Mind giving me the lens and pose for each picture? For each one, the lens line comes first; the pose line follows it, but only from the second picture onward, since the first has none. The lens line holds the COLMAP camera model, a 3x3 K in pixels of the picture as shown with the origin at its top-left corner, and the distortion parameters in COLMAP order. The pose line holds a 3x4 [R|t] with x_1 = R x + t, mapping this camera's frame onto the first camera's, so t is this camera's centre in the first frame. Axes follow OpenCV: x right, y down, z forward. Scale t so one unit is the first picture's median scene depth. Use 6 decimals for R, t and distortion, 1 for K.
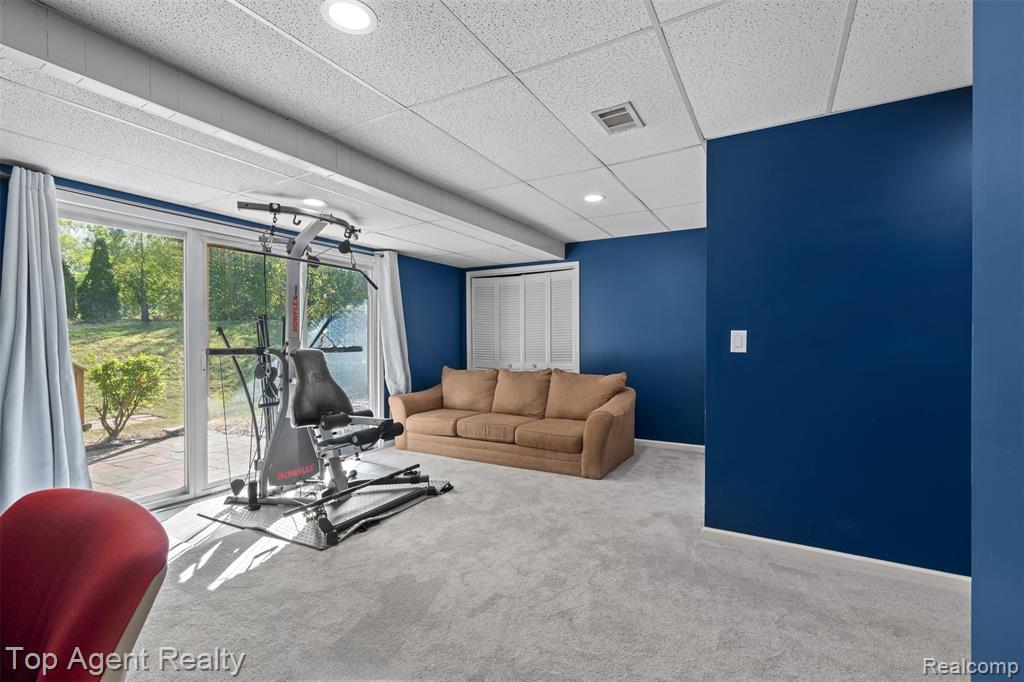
lens RADIAL K [[464.4, 0, 512.7], [0, 464.4, 341.0], [0, 0, 1]] dist [-0.011244, 0.004438]
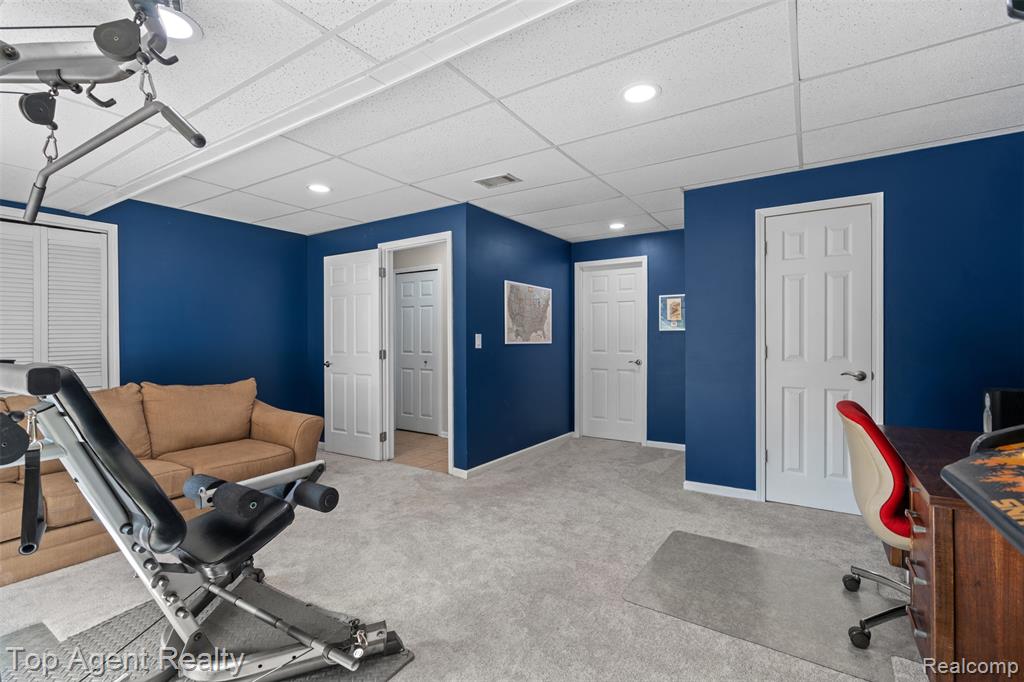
lens RADIAL K [[464.4, 0, 513.7], [0, 464.4, 341.1], [0, 0, 1]] dist [-0.011244, 0.004438]
pose [[0.046077, -0.000597, 0.998938, -0.978858], [0.003303, 0.999994, 0.000445, 0.000133], [-0.998932, 0.003279, 0.046078, 0.755746]]
